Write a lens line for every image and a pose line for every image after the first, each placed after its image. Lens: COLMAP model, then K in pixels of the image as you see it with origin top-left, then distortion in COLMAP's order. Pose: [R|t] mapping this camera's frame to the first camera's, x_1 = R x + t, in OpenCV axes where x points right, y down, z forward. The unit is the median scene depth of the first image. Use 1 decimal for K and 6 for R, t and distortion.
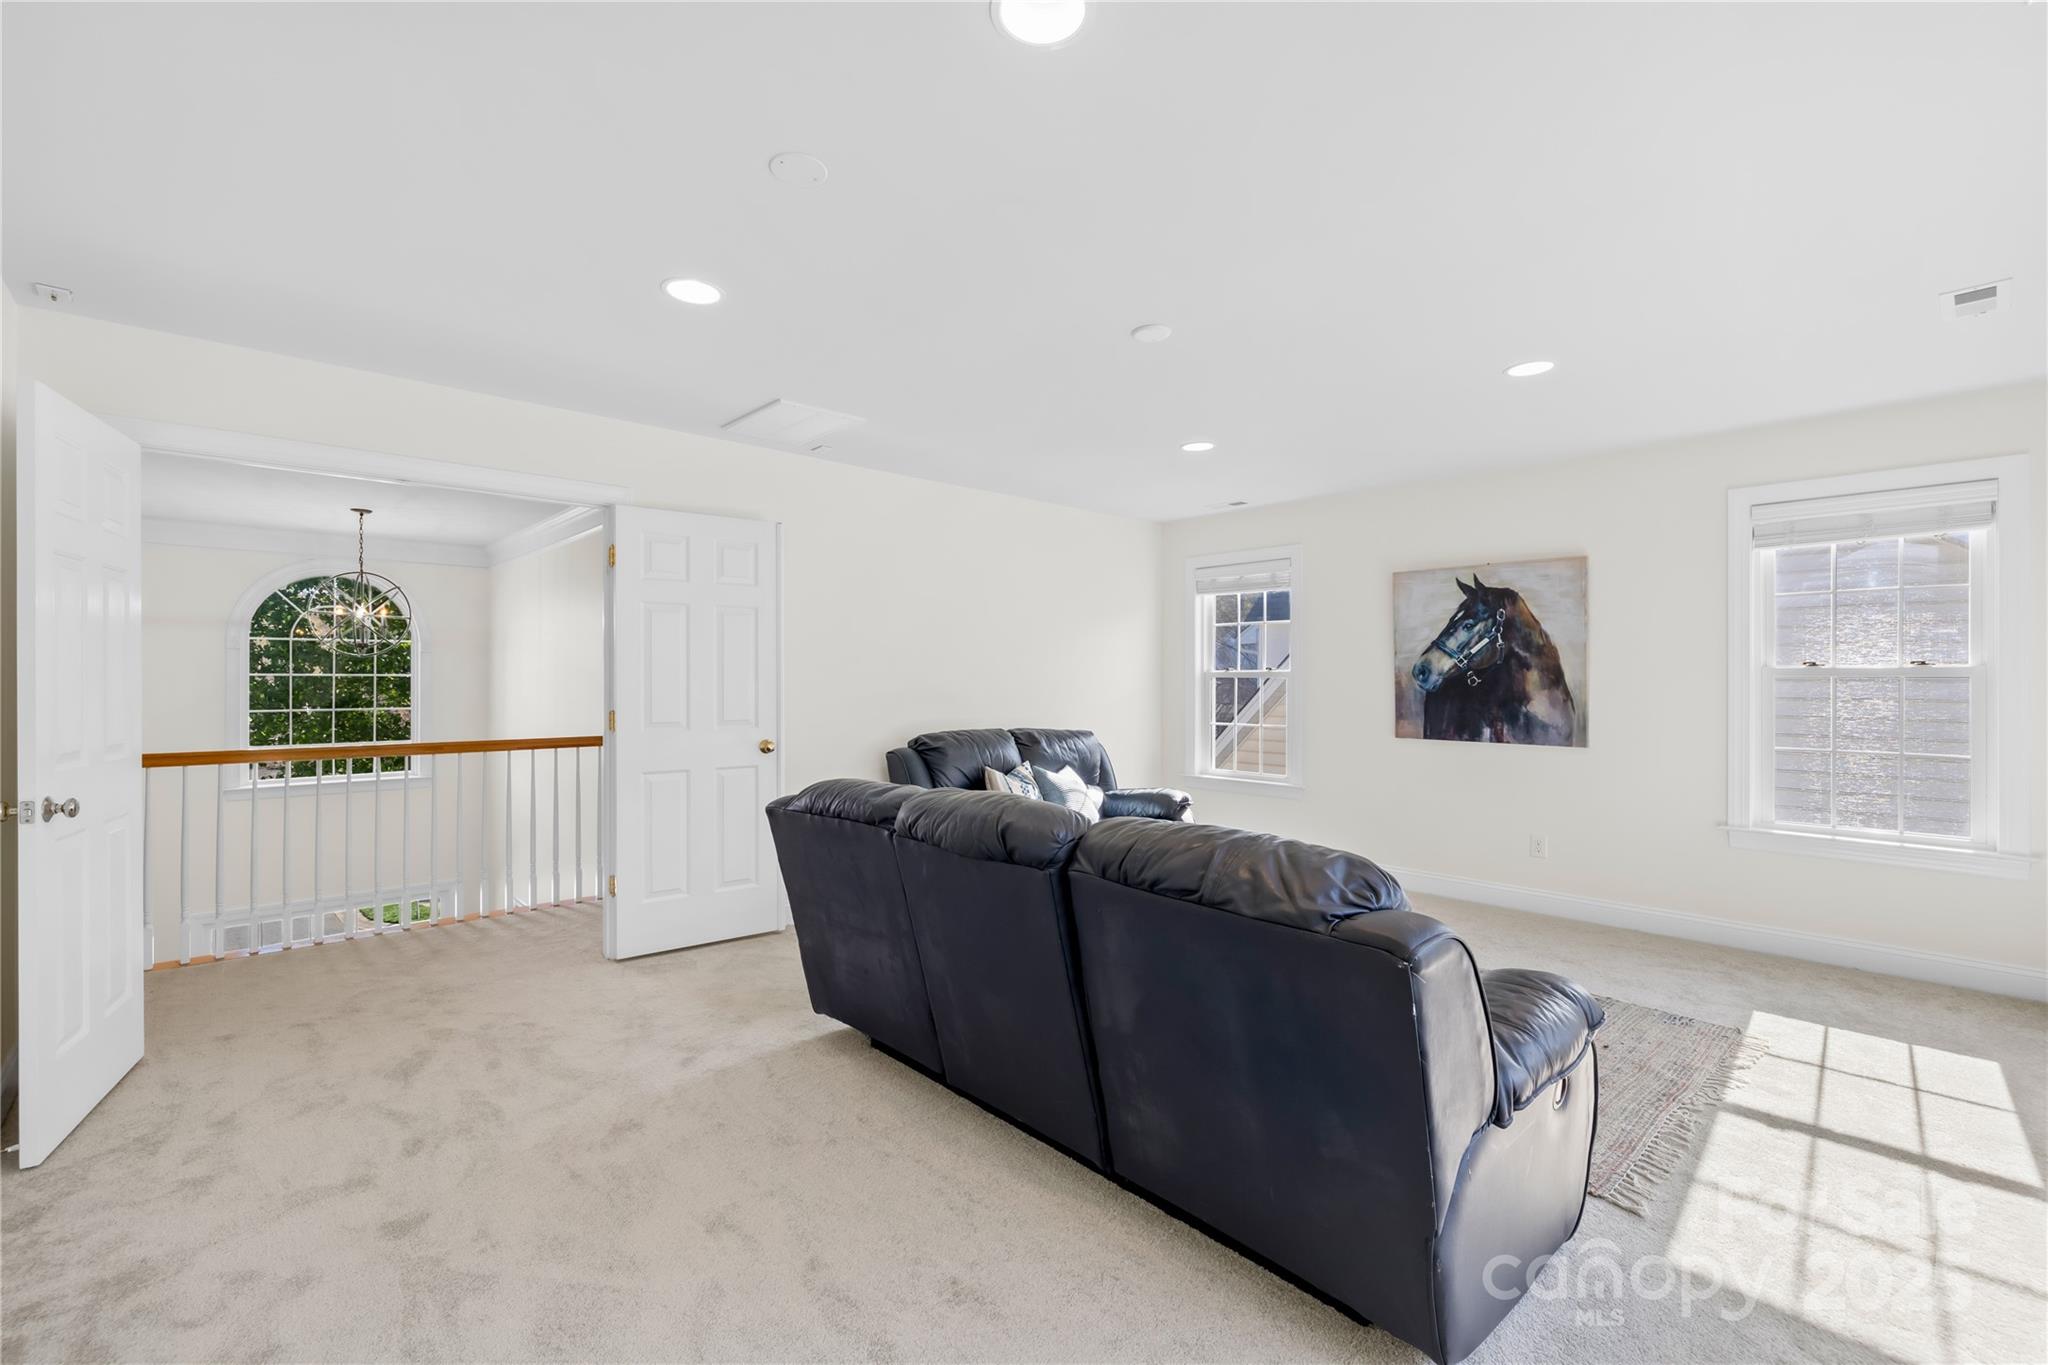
lens RADIAL K [[900.9, 0, 1031.9], [0, 900.9, 681.5], [0, 0, 1]] dist [-0.000829, -0.000811]
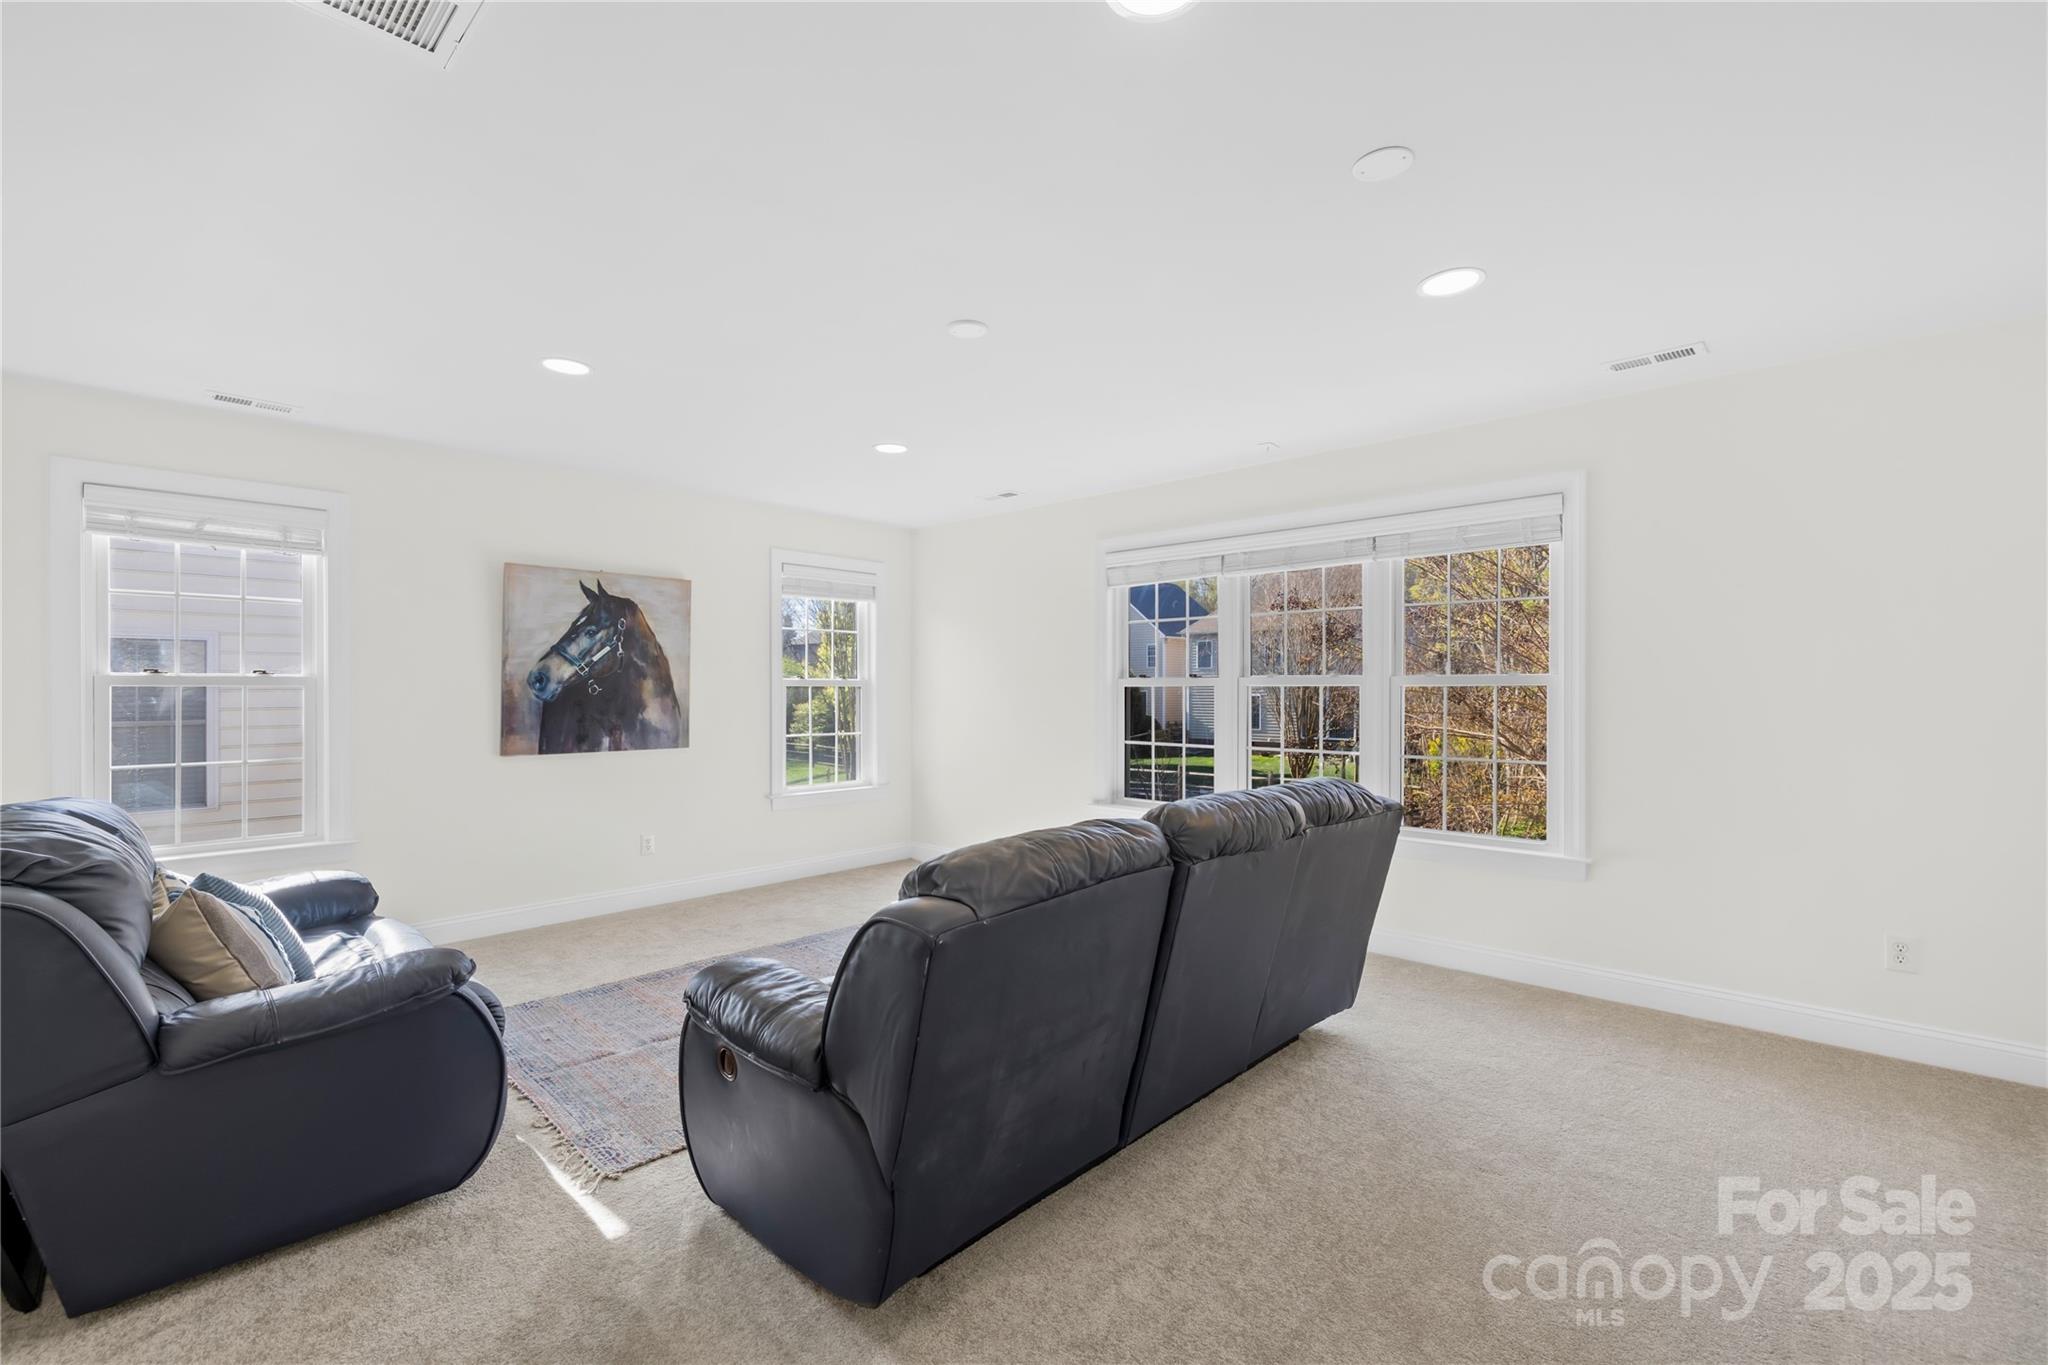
lens RADIAL K [[900.9, 0, 1031.7], [0, 900.9, 682.5], [0, 0, 1]] dist [-0.000829, -0.000811]
pose [[-0.101887, 0.003874, 0.994788, -0.523666], [0.001505, 0.999992, -0.003741, -0.003861], [-0.994795, 0.001116, -0.101892, 0.631811]]
